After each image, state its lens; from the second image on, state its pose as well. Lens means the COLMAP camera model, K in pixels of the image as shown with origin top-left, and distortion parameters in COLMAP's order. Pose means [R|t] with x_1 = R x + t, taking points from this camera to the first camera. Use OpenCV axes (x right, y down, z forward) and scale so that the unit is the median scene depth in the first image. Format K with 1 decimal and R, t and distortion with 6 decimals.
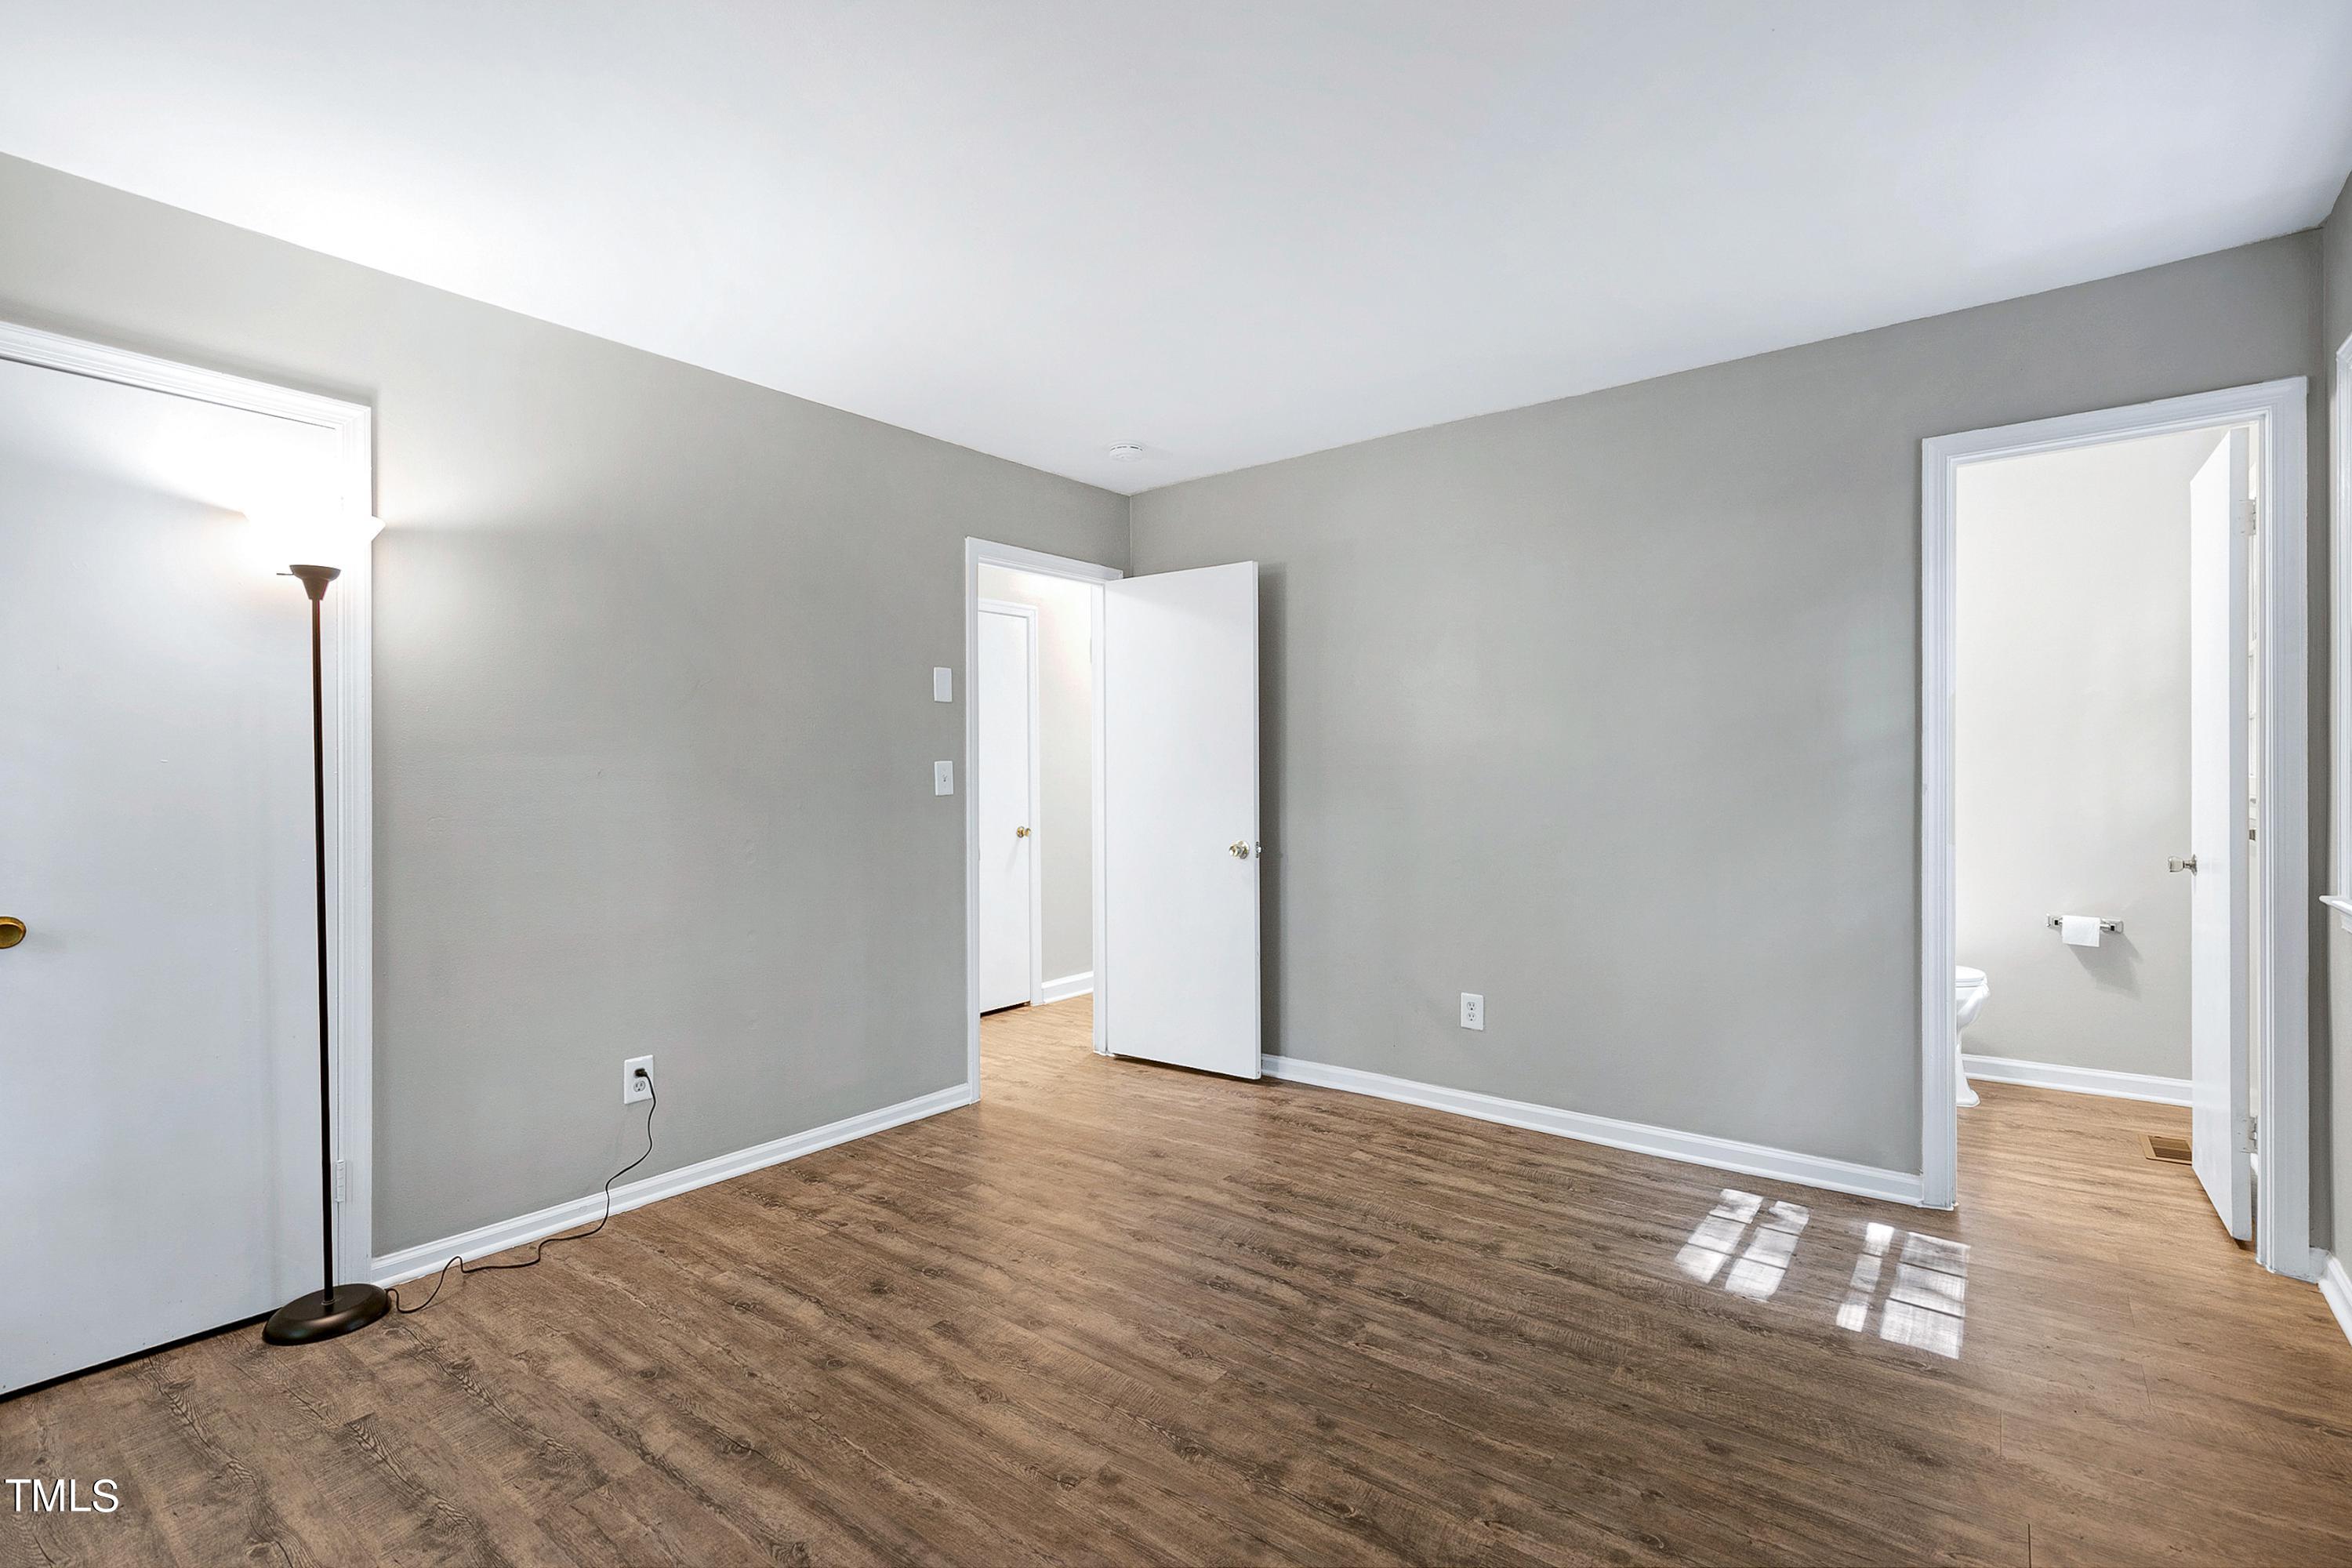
lens RADIAL K [[1076.5, 0, 1172.1], [0, 1076.5, 774.7], [0, 0, 1]] dist [0.012253, -0.001565]
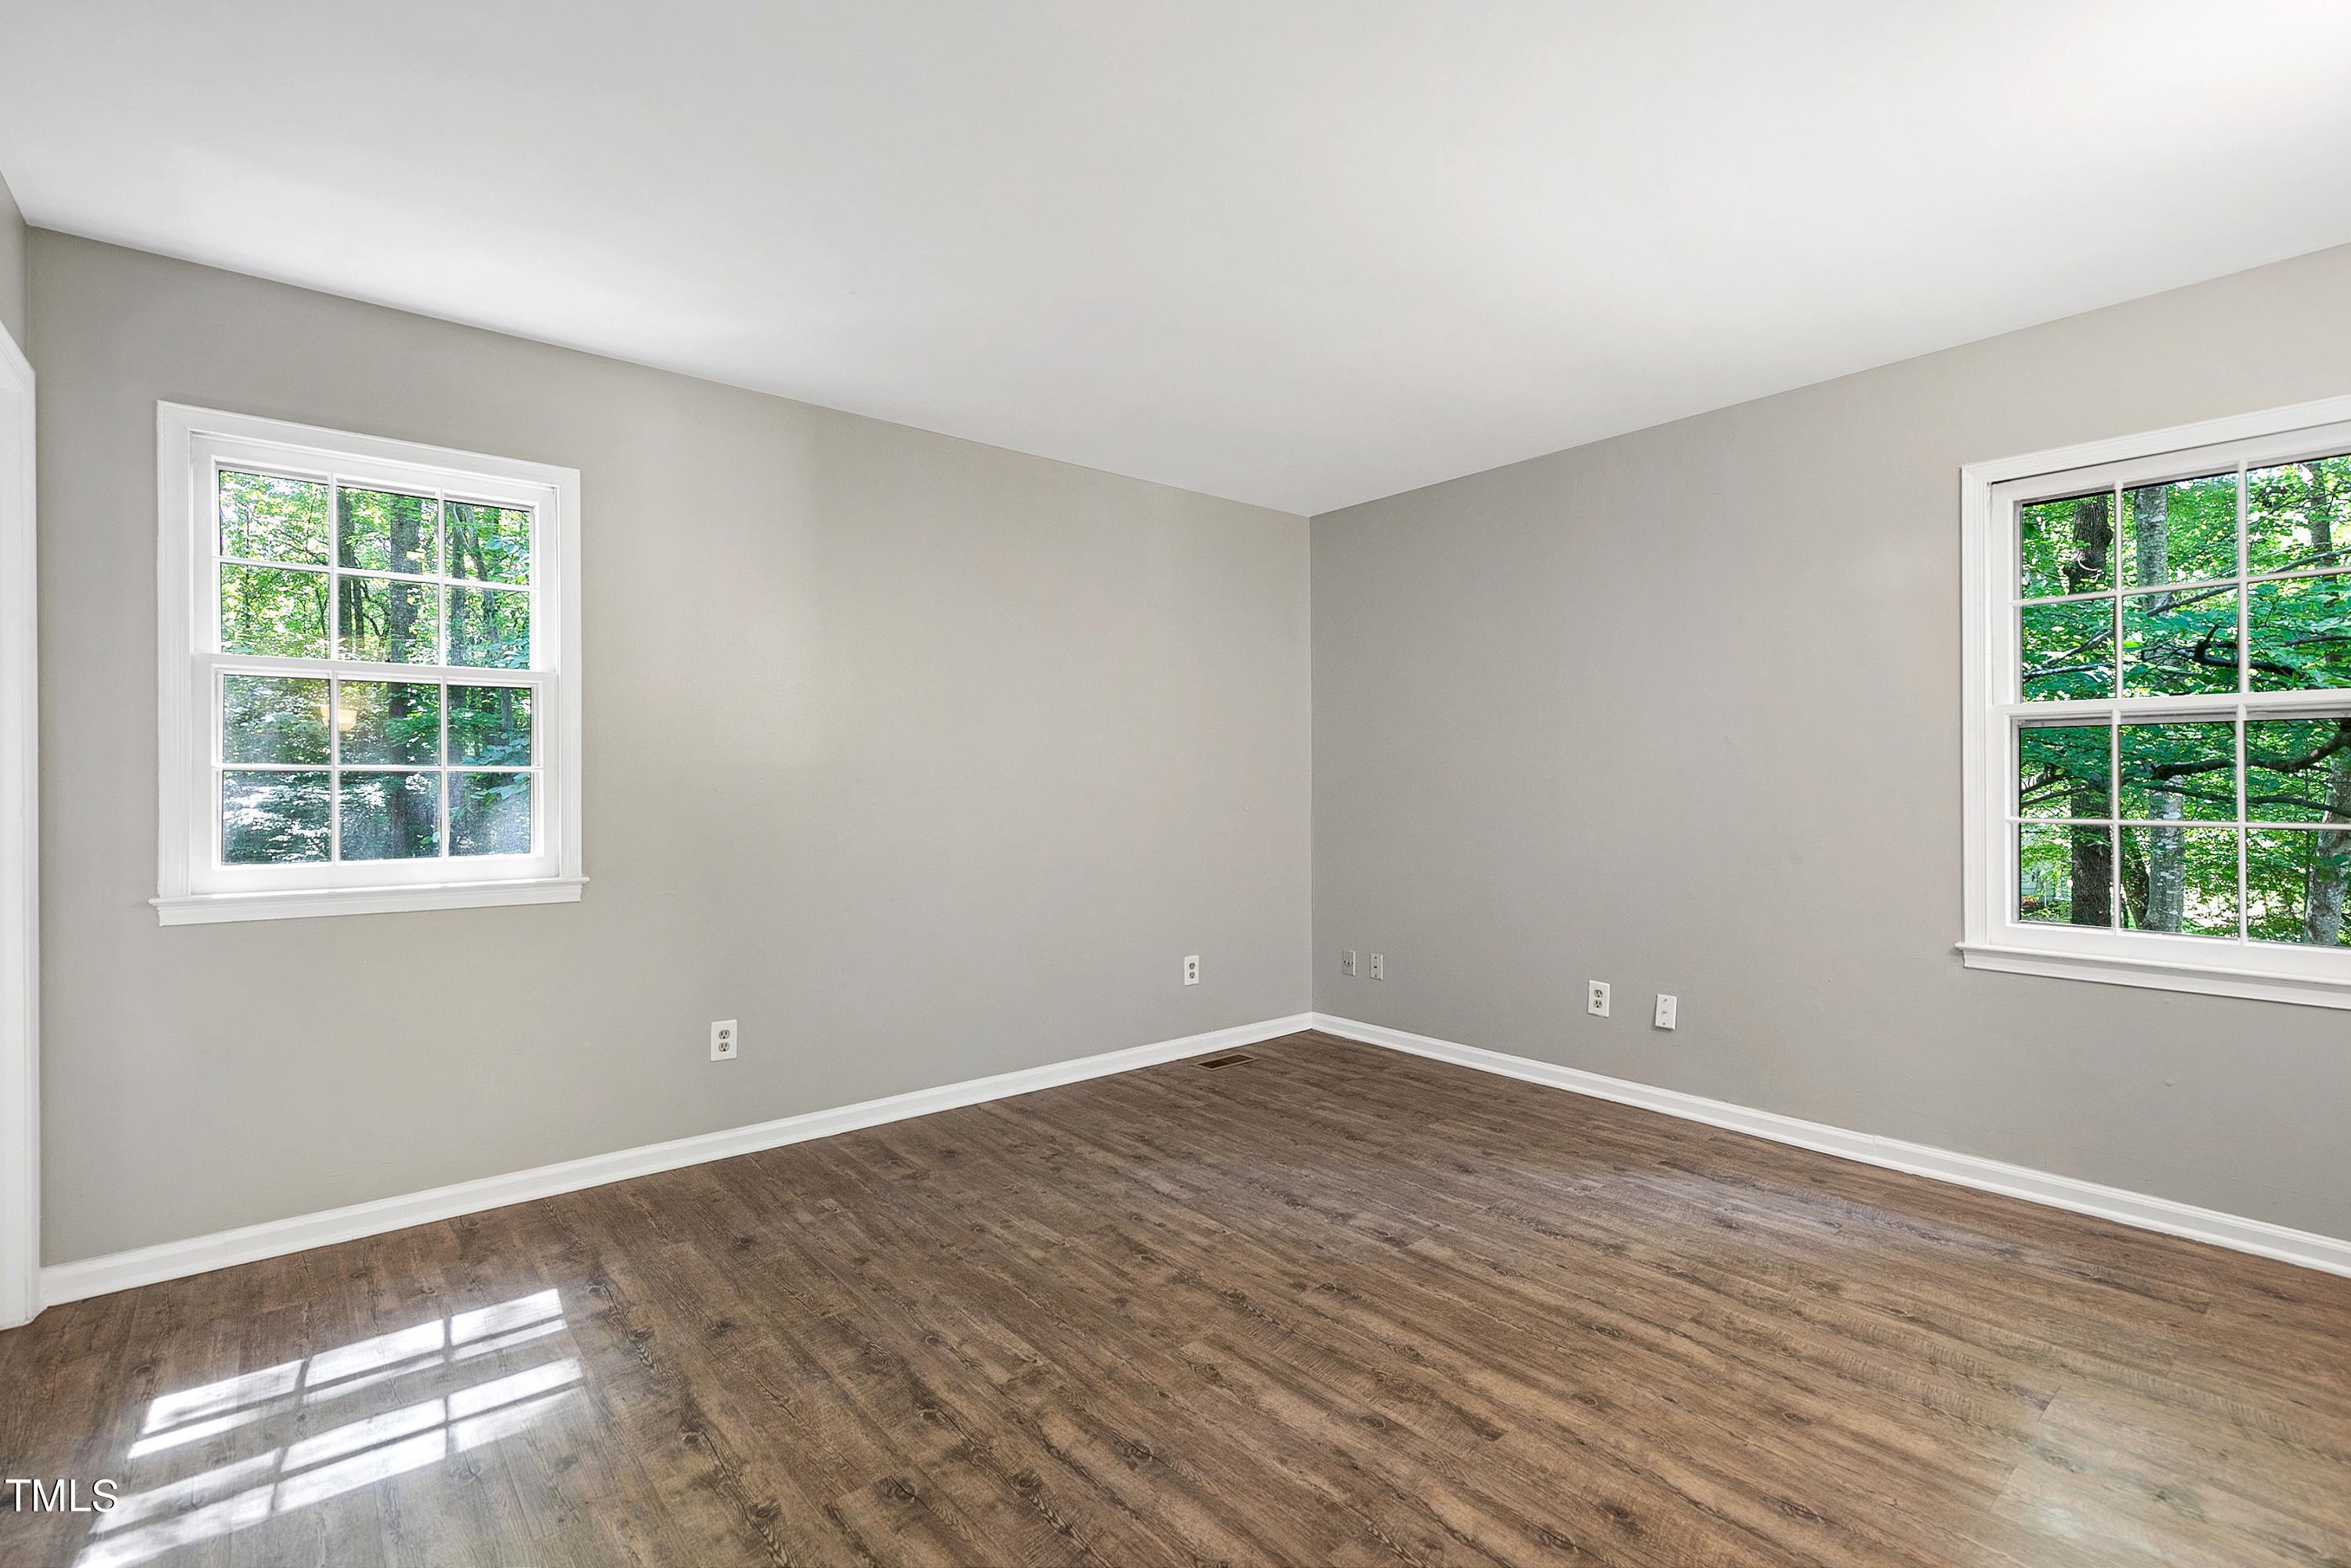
lens RADIAL K [[1076.0, 0, 1168.5], [0, 1076.0, 775.7], [0, 0, 1]] dist [0.012253, -0.001565]
pose [[-0.977216, 0.011868, 0.211916, -0.160680], [0.010332, 0.999912, -0.008352, 0.010100], [-0.211996, -0.005972, -0.977252, 1.960185]]
